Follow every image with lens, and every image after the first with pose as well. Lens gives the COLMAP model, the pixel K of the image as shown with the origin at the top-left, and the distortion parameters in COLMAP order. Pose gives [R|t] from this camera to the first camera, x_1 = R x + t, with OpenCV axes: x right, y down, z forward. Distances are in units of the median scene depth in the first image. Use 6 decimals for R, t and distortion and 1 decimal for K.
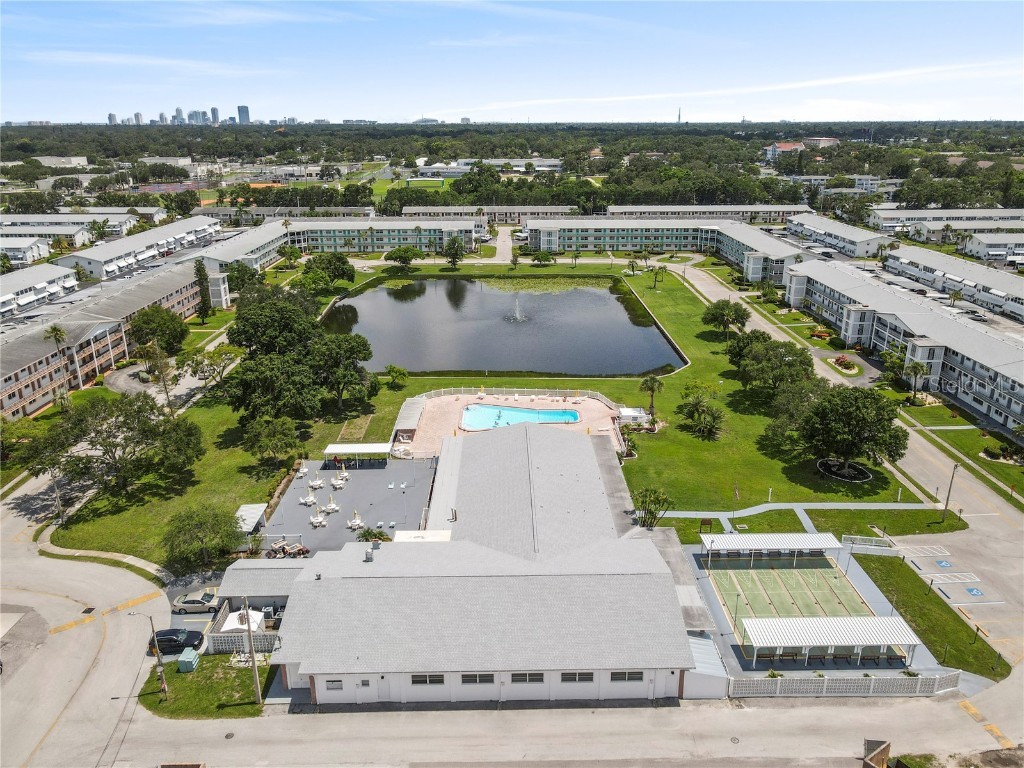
lens RADIAL K [[751.5, 0, 517.1], [0, 751.5, 382.7], [0, 0, 1]] dist [-0.001420, 0.035991]
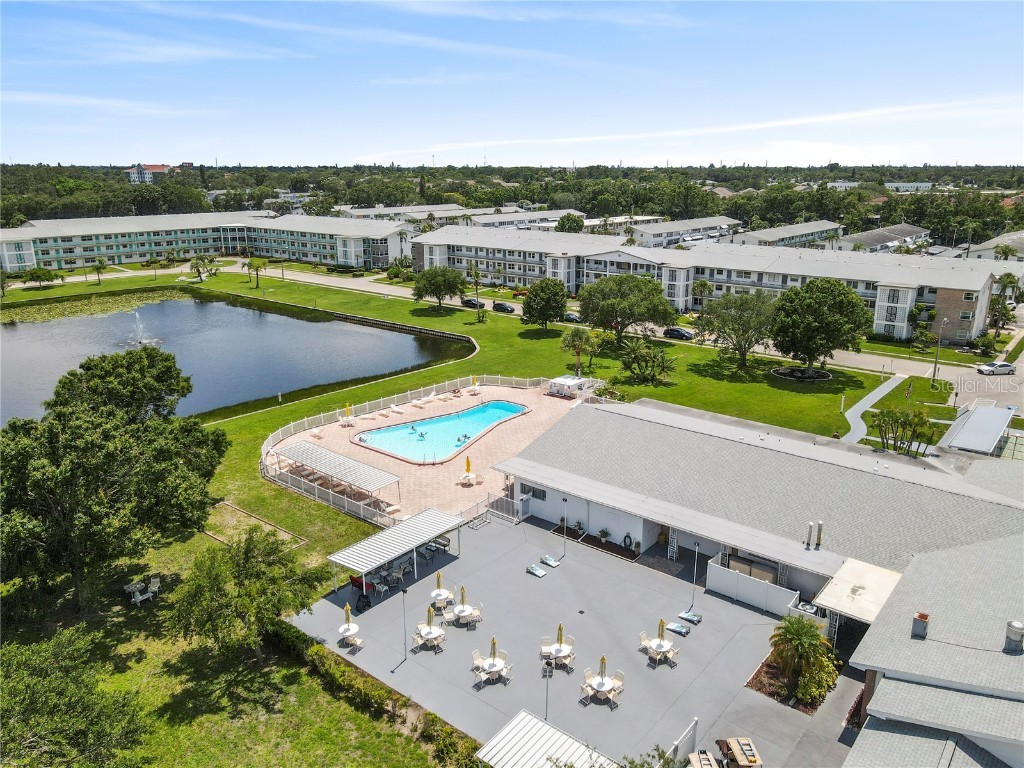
lens RADIAL K [[751.5, 0, 517.1], [0, 751.5, 382.7], [0, 0, 1]] dist [-0.001420, 0.035991]
pose [[0.646963, -0.208528, 0.733454, -0.207709], [0.250407, 0.966637, 0.053945, -0.005497], [-0.720232, 0.148762, 0.677595, 0.264794]]
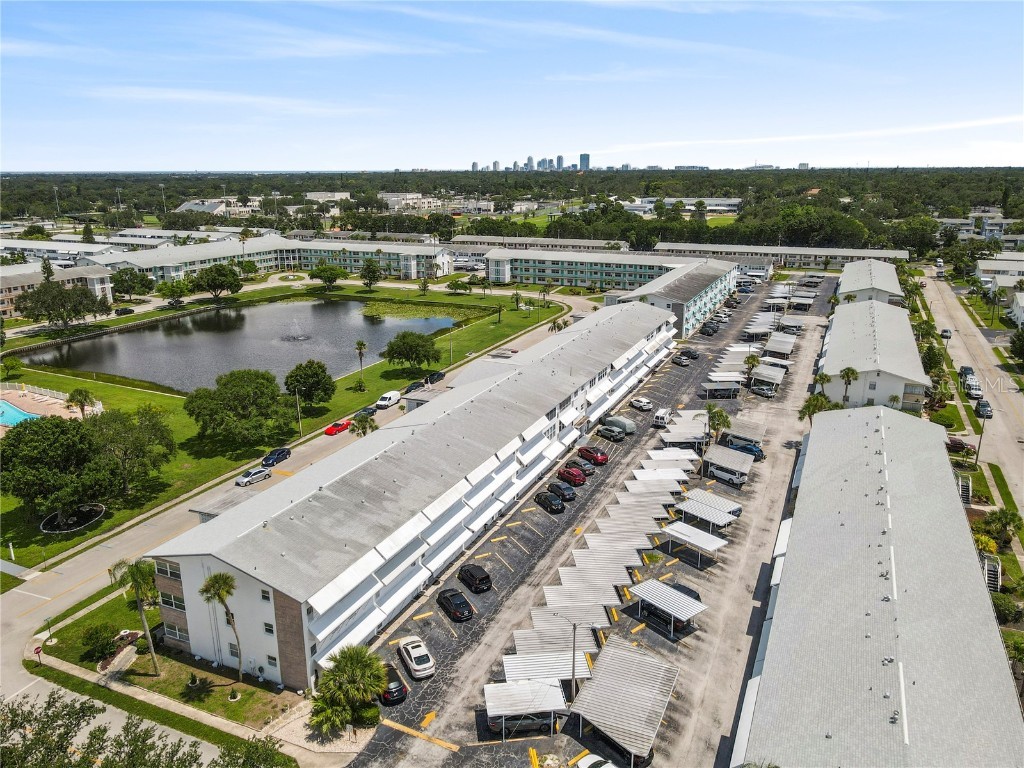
lens RADIAL K [[751.5, 0, 517.1], [0, 751.5, 382.7], [0, 0, 1]] dist [-0.001420, 0.035991]
pose [[0.906982, 0.114631, -0.405270, 0.507488], [-0.137407, 0.990134, -0.027453, -0.031243], [0.398125, 0.080586, 0.913785, 0.182607]]
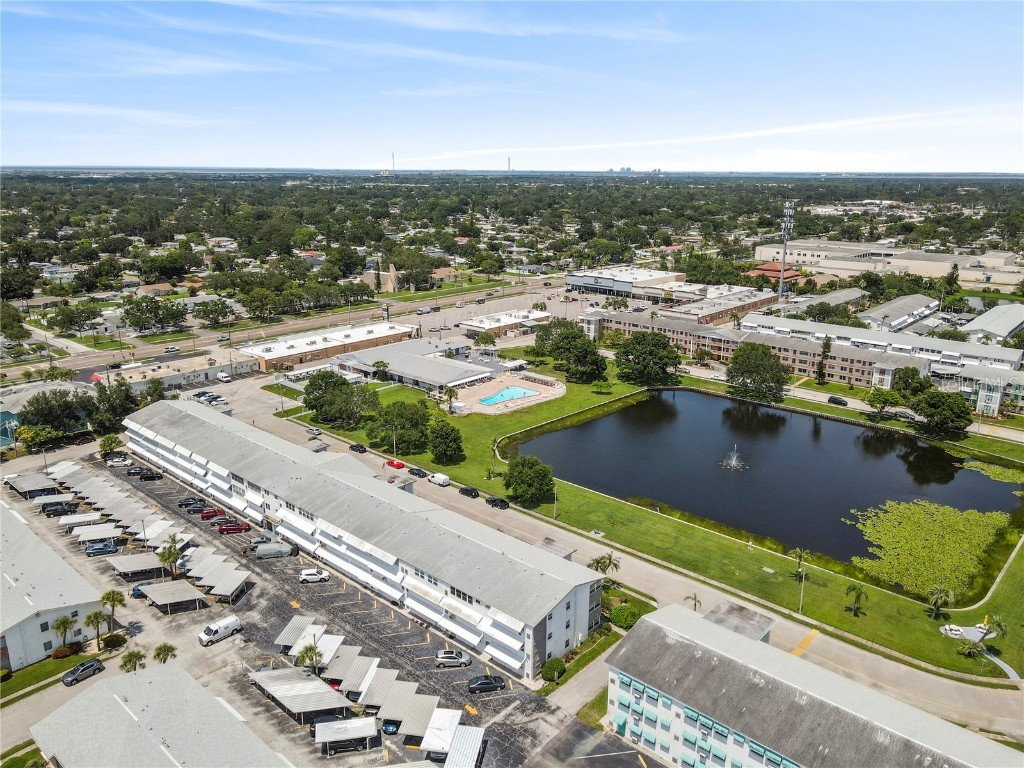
lens RADIAL K [[751.5, 0, 517.1], [0, 751.5, 382.7], [0, 0, 1]] dist [-0.001420, 0.035991]
pose [[-0.676267, 0.199723, -0.709066, 0.609100], [-0.247585, 0.844930, 0.474125, -0.407541], [0.693805, 0.496189, -0.521950, 0.956031]]
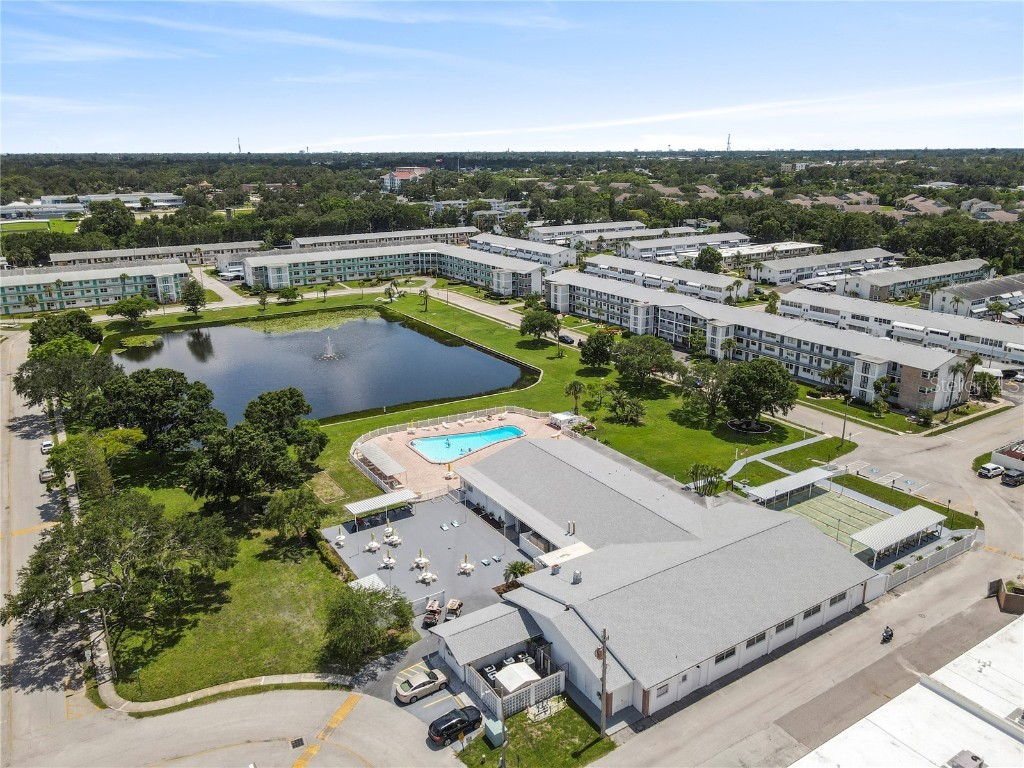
lens RADIAL K [[751.5, 0, 517.1], [0, 751.5, 382.7], [0, 0, 1]] dist [-0.001420, 0.035991]
pose [[0.850984, -0.158932, 0.500567, -0.219235], [0.177008, 0.984142, 0.011549, -0.016554], [-0.494464, 0.078776, 0.865621, 0.041388]]
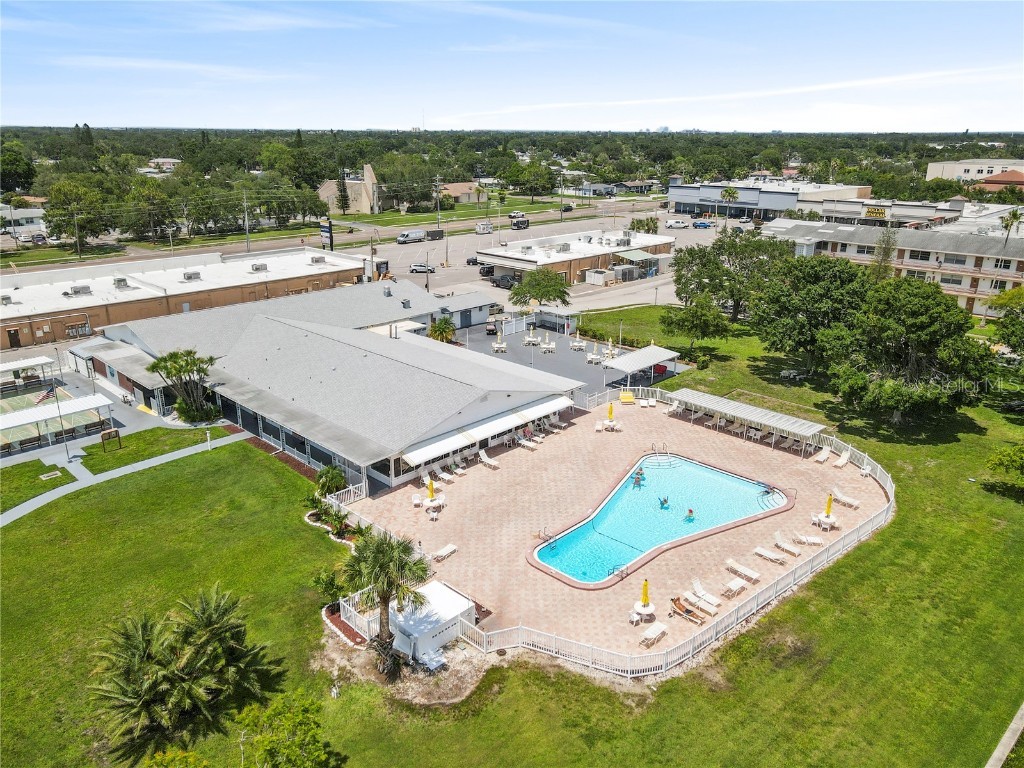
lens RADIAL K [[751.5, 0, 517.1], [0, 751.5, 382.7], [0, 0, 1]] dist [-0.001420, 0.035991]
pose [[-0.706822, 0.223863, -0.671036, 0.156294], [-0.237510, 0.818436, 0.523213, -0.104482], [0.666327, 0.529196, -0.525318, 0.562790]]
